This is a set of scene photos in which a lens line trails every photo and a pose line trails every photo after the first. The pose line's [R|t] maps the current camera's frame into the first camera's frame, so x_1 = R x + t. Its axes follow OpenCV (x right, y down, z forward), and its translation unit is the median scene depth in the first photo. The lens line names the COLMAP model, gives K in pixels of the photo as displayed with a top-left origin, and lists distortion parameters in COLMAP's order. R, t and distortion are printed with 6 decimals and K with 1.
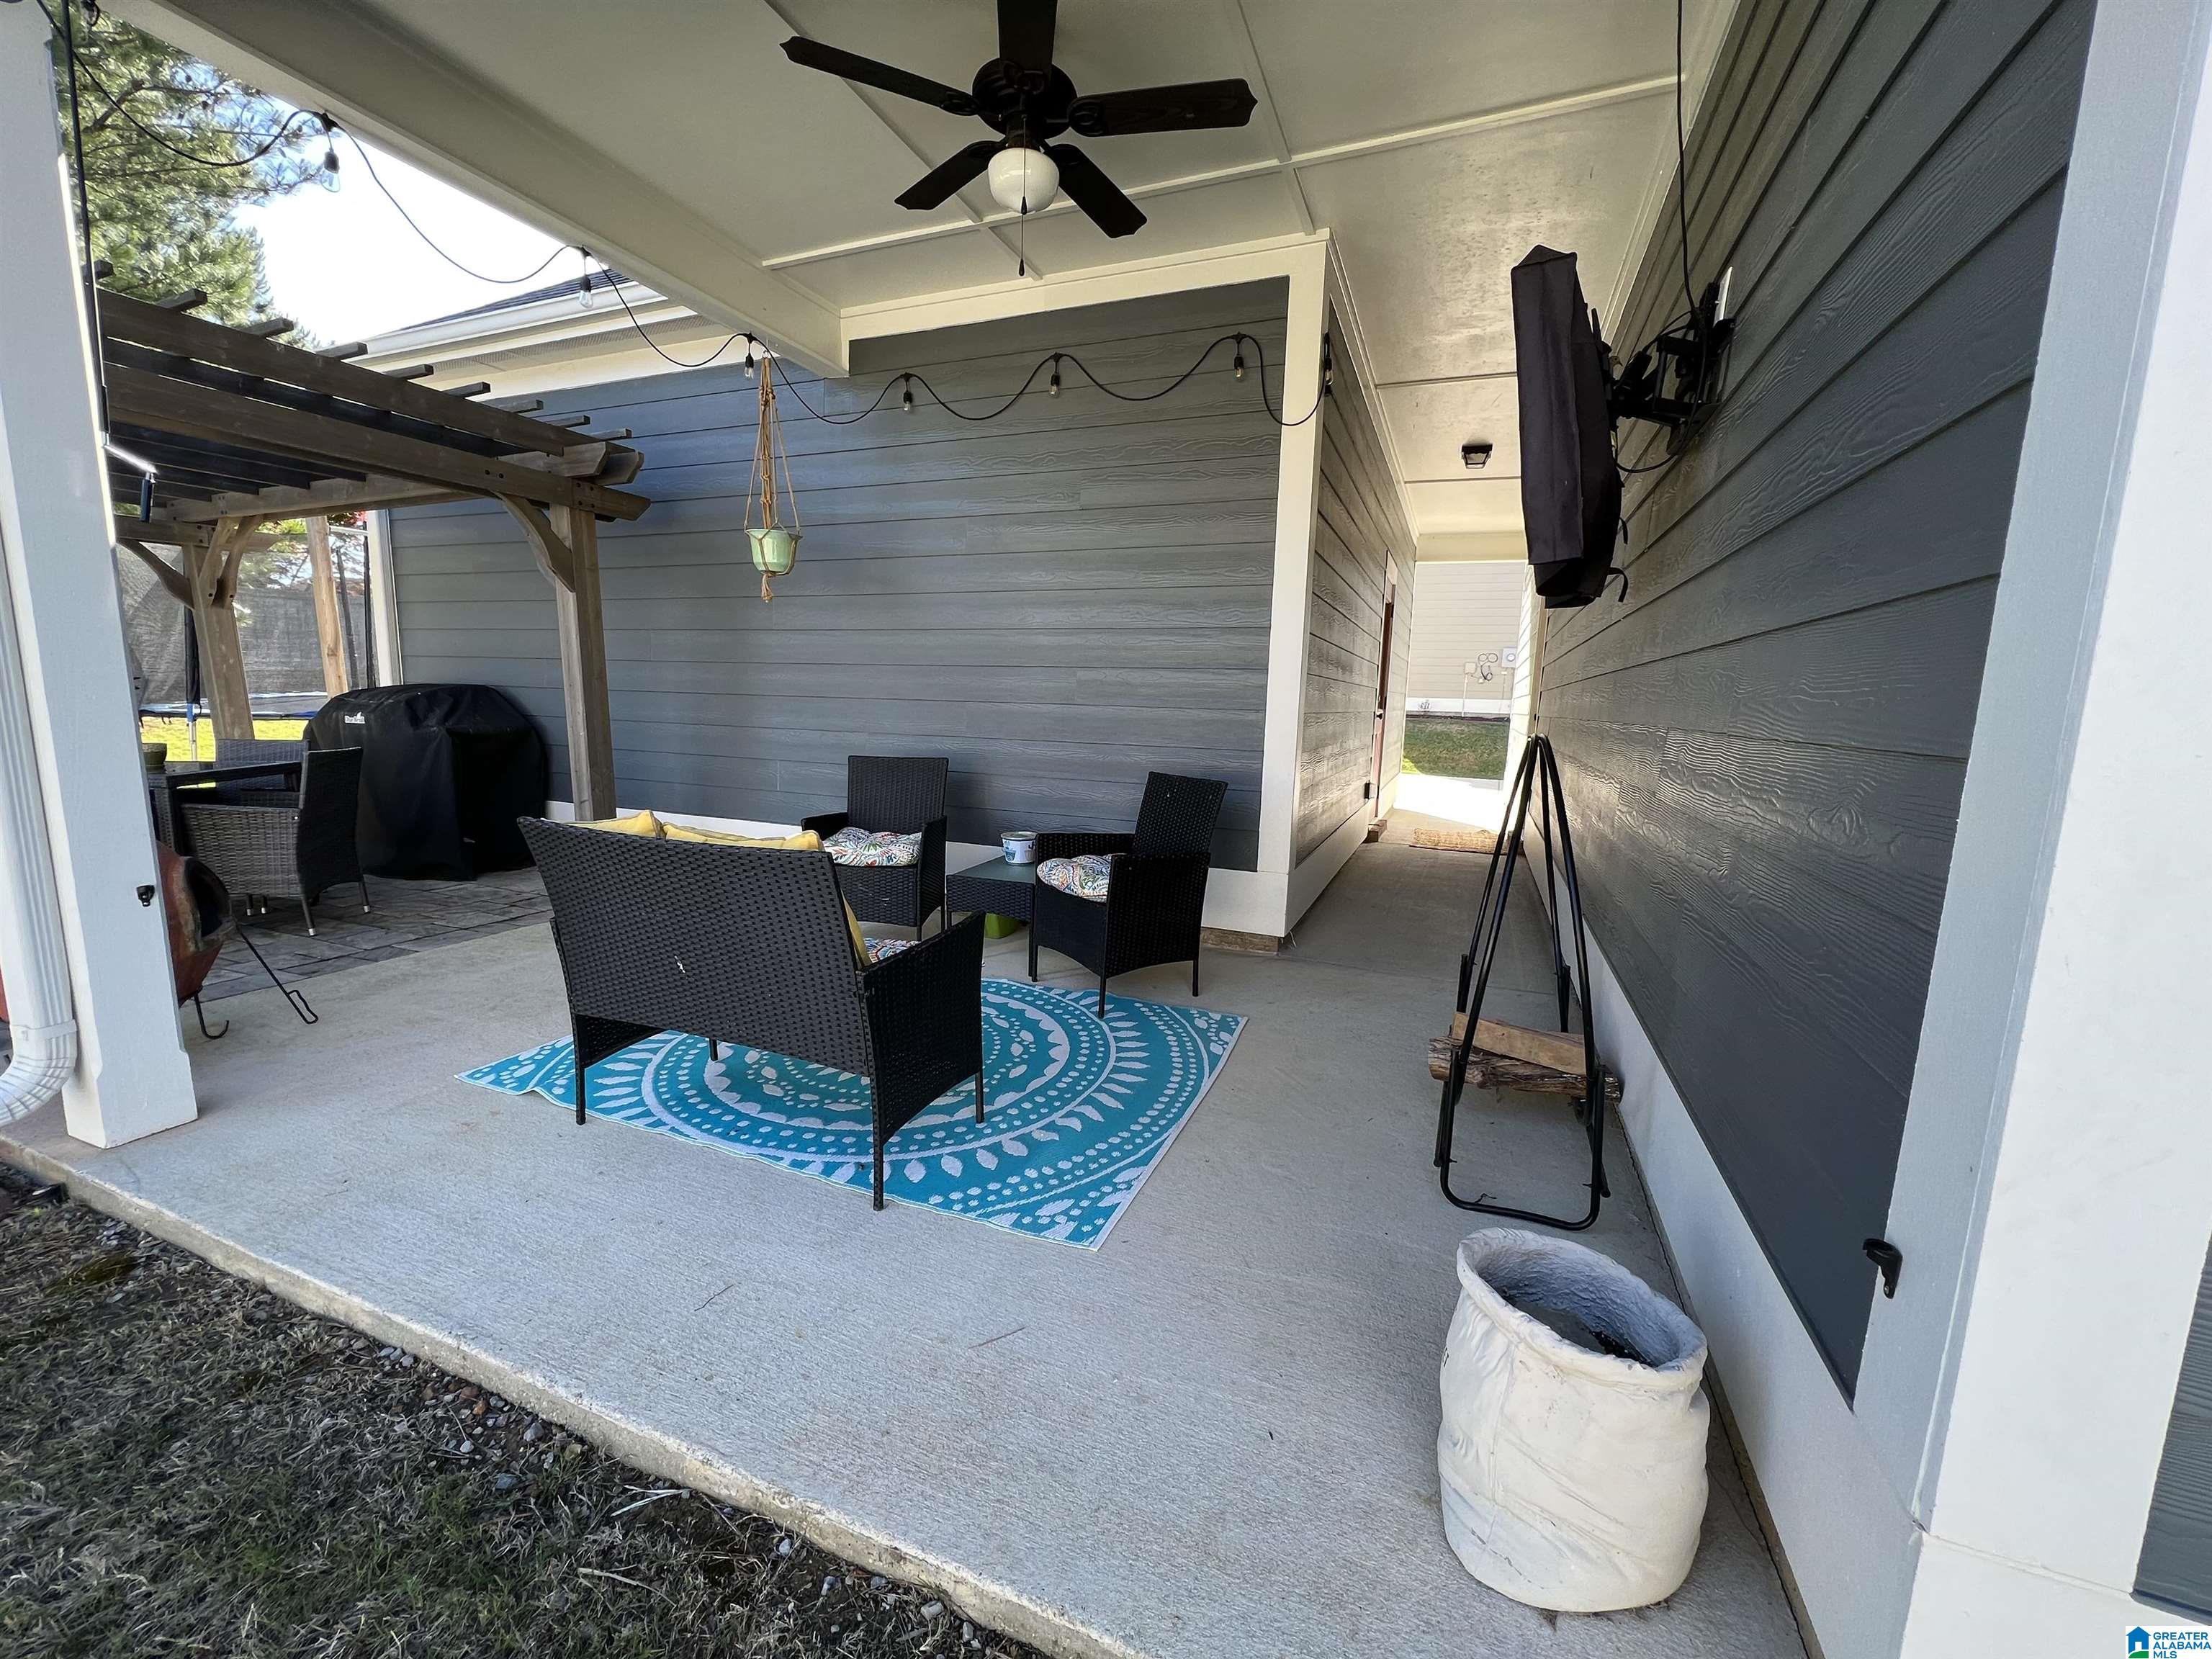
lens RADIAL K [[890.0, 0, 1106.0], [0, 890.0, 829.5], [0, 0, 1]] dist [-0.010341, 0.000897]
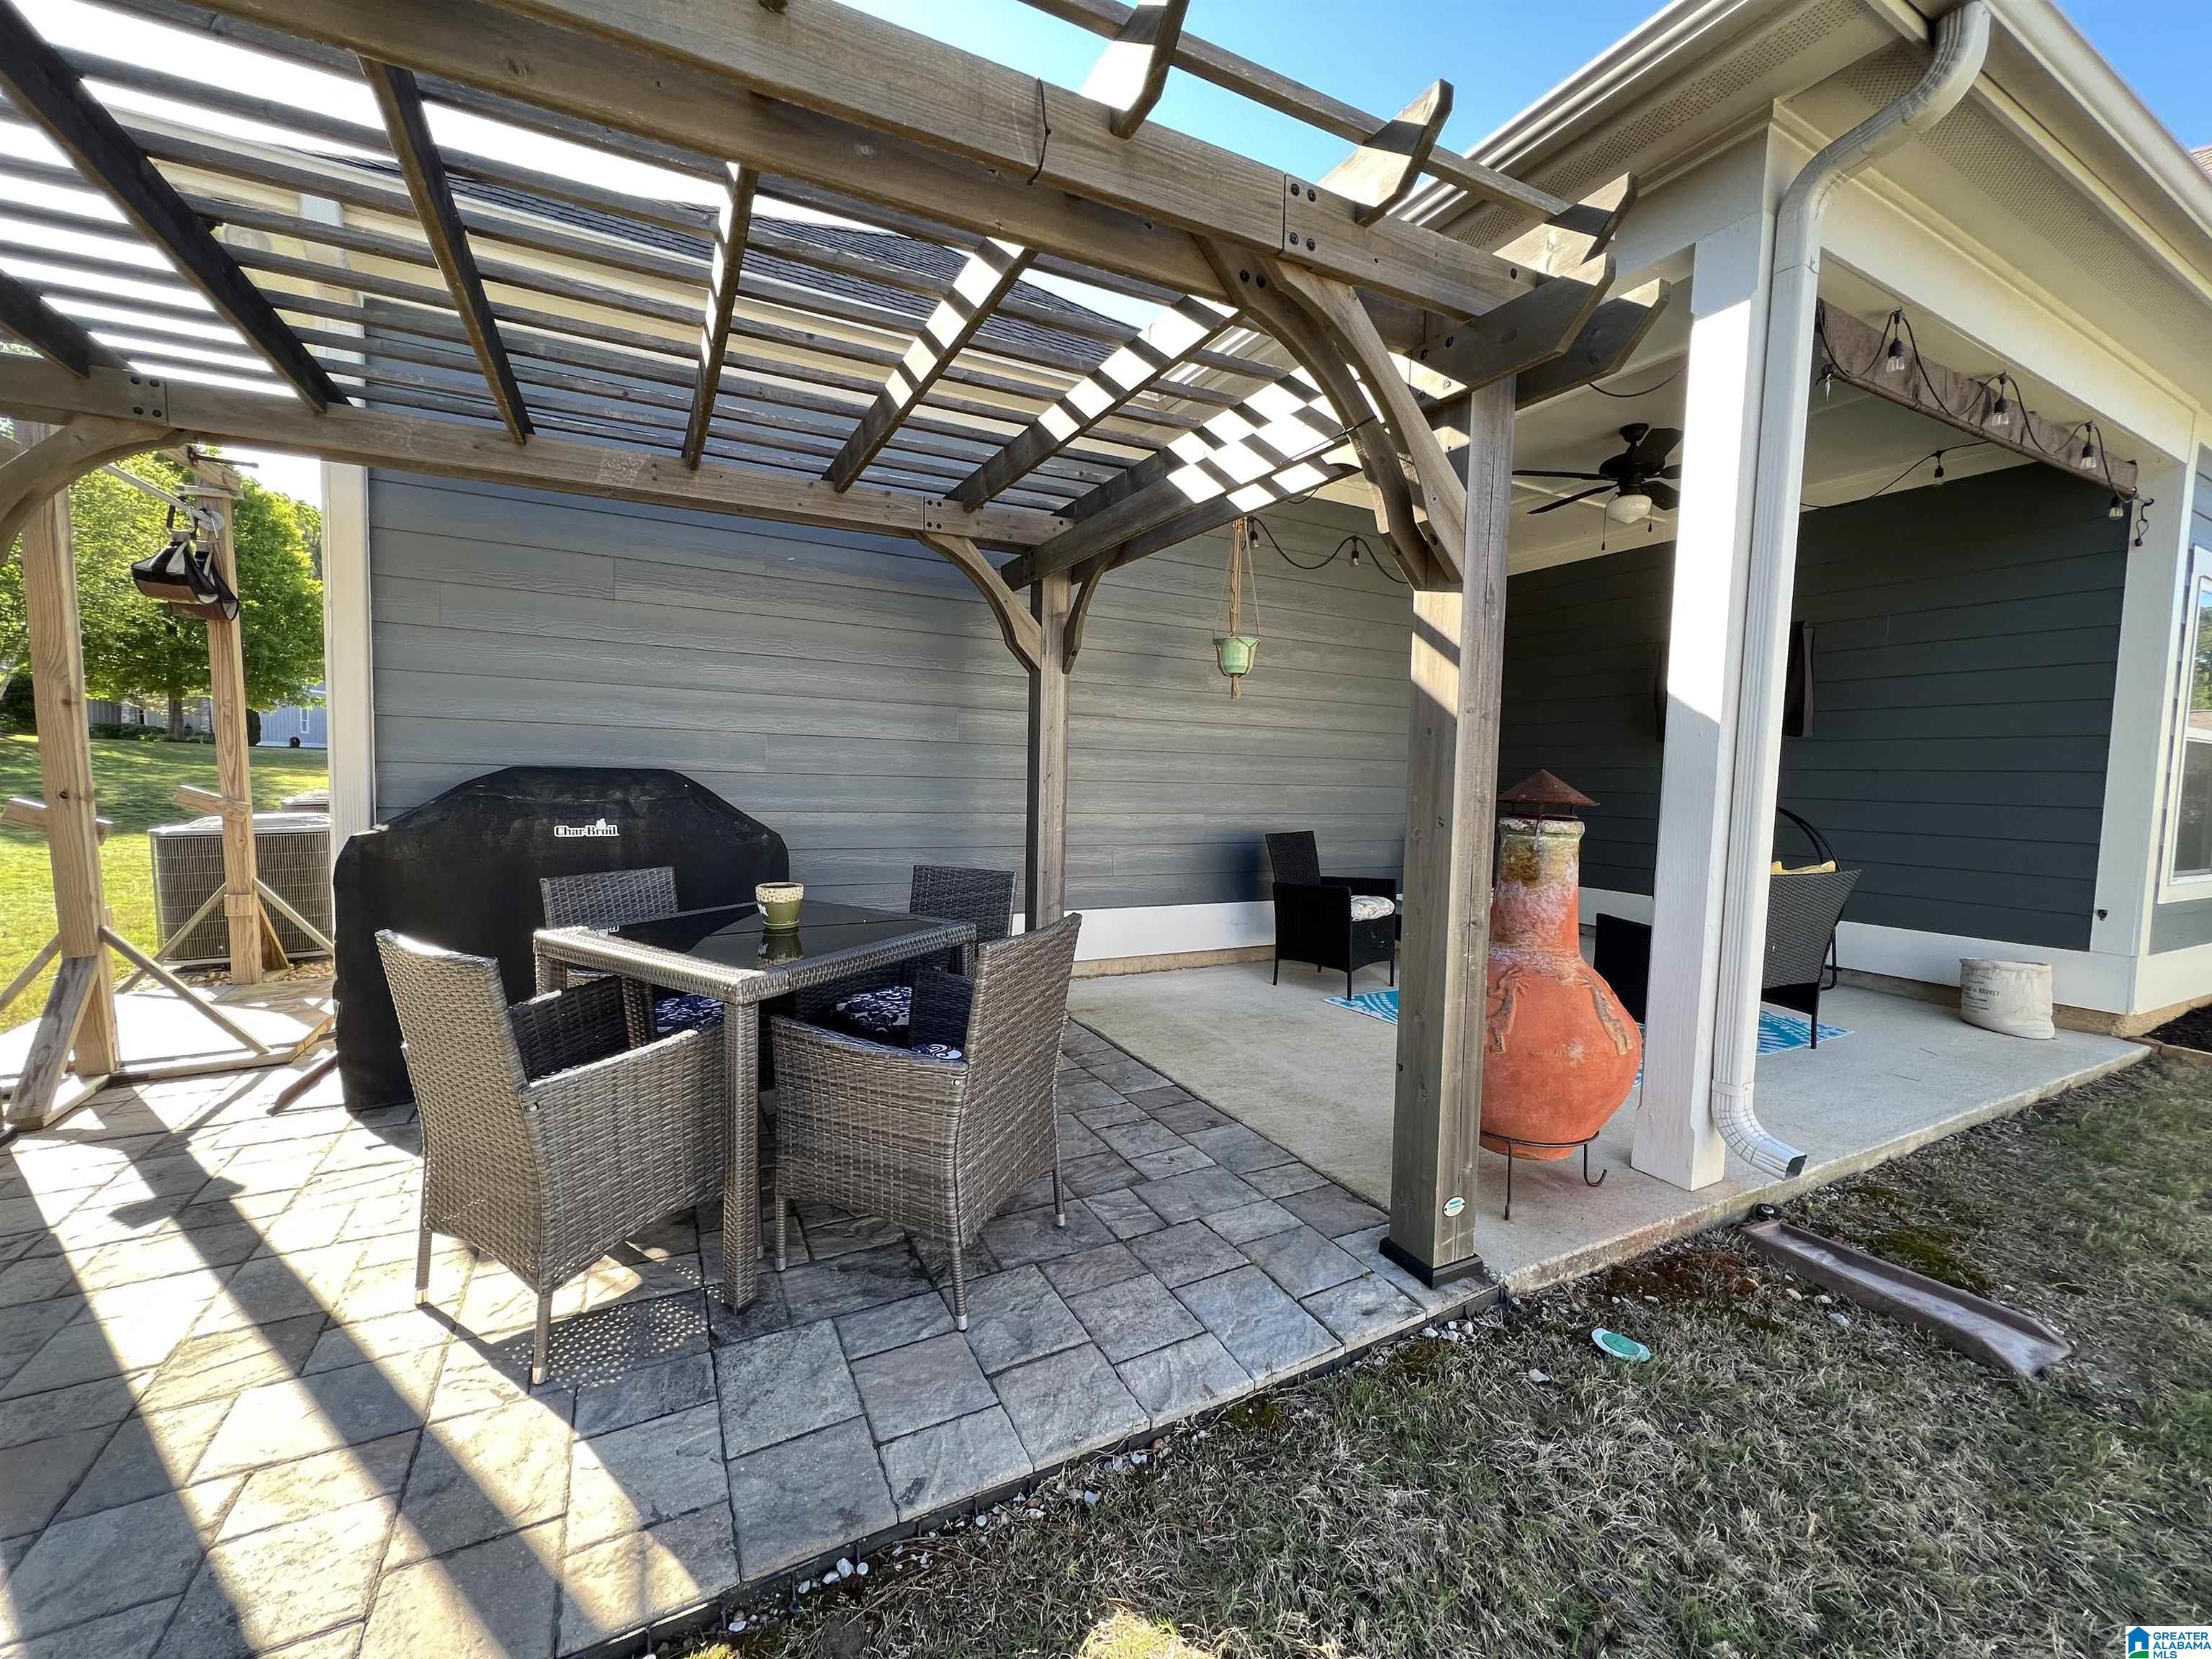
lens RADIAL K [[890.0, 0, 1106.0], [0, 890.0, 829.5], [0, 0, 1]] dist [-0.010341, 0.000897]
pose [[0.641646, -0.058362, 0.764777, -1.901687], [0.106227, 0.994254, -0.013251, -0.138935], [-0.759609, 0.089742, 0.644158, 0.596876]]
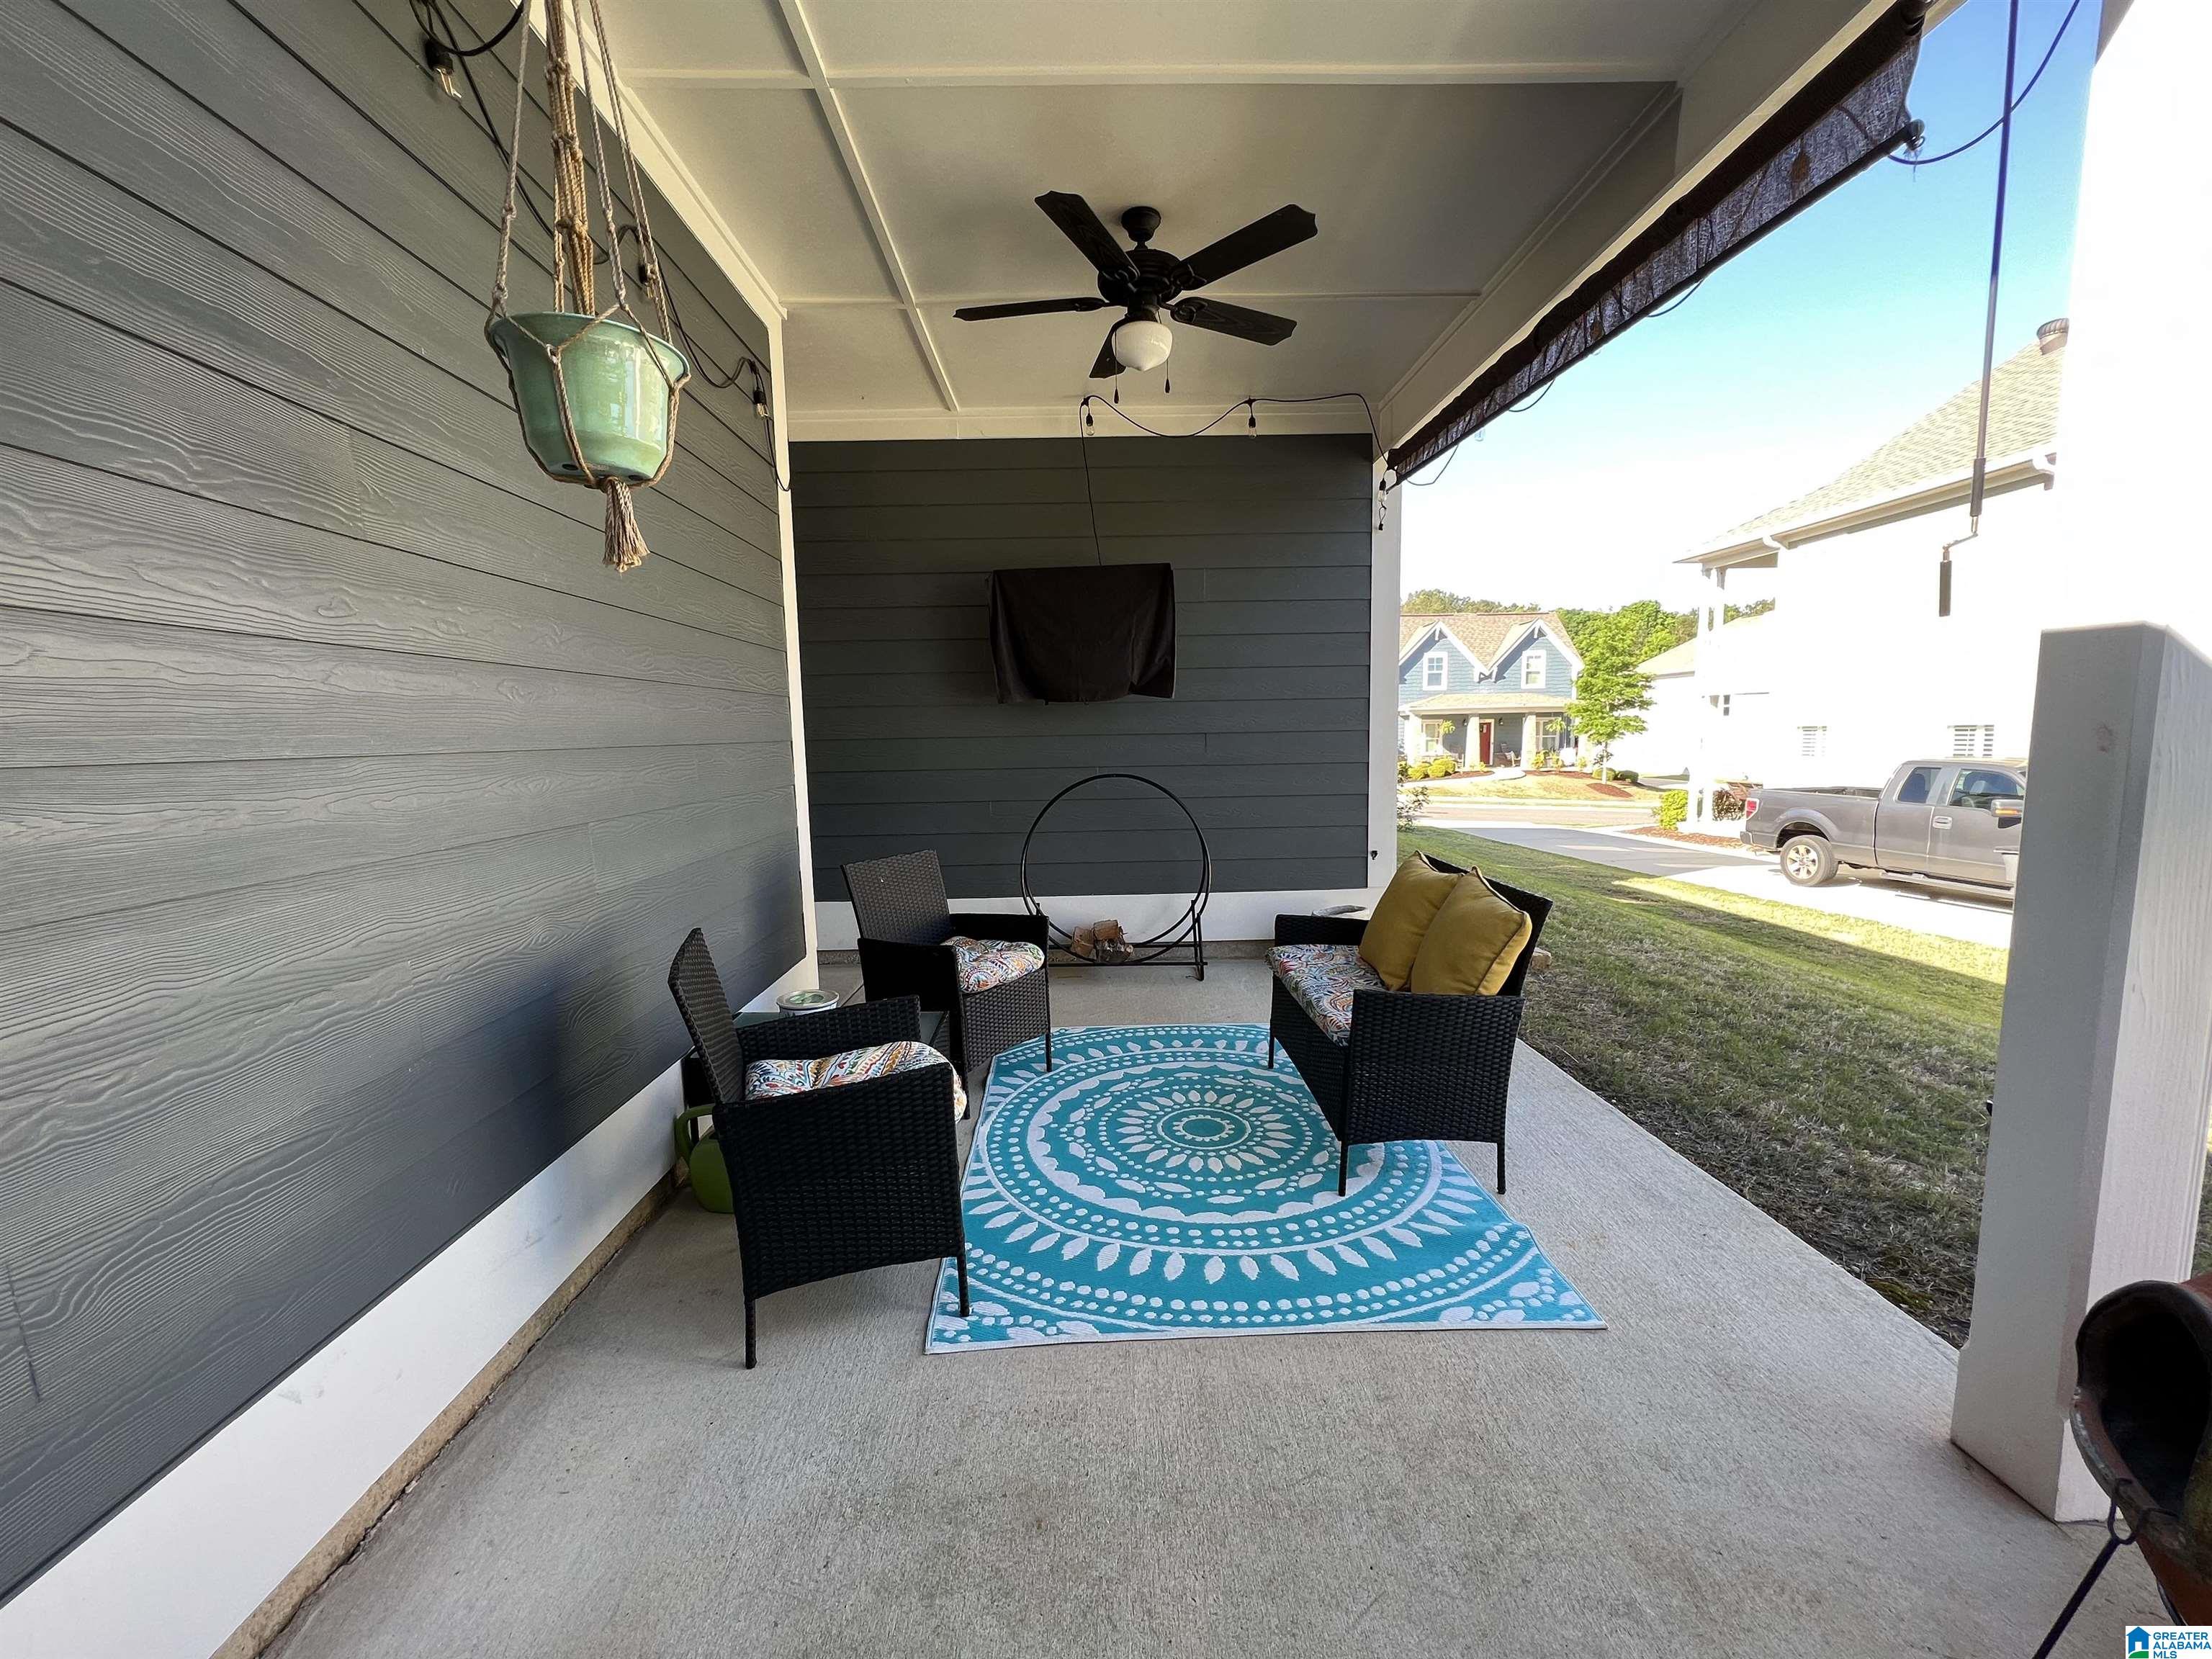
lens RADIAL K [[890.0, 0, 1106.0], [0, 890.0, 829.5], [0, 0, 1]] dist [-0.010341, 0.000897]
pose [[-0.401576, -0.120772, 0.907827, -1.052880], [0.142198, 0.971023, 0.192080, -0.289221], [-0.904719, 0.206226, -0.372766, 1.389930]]
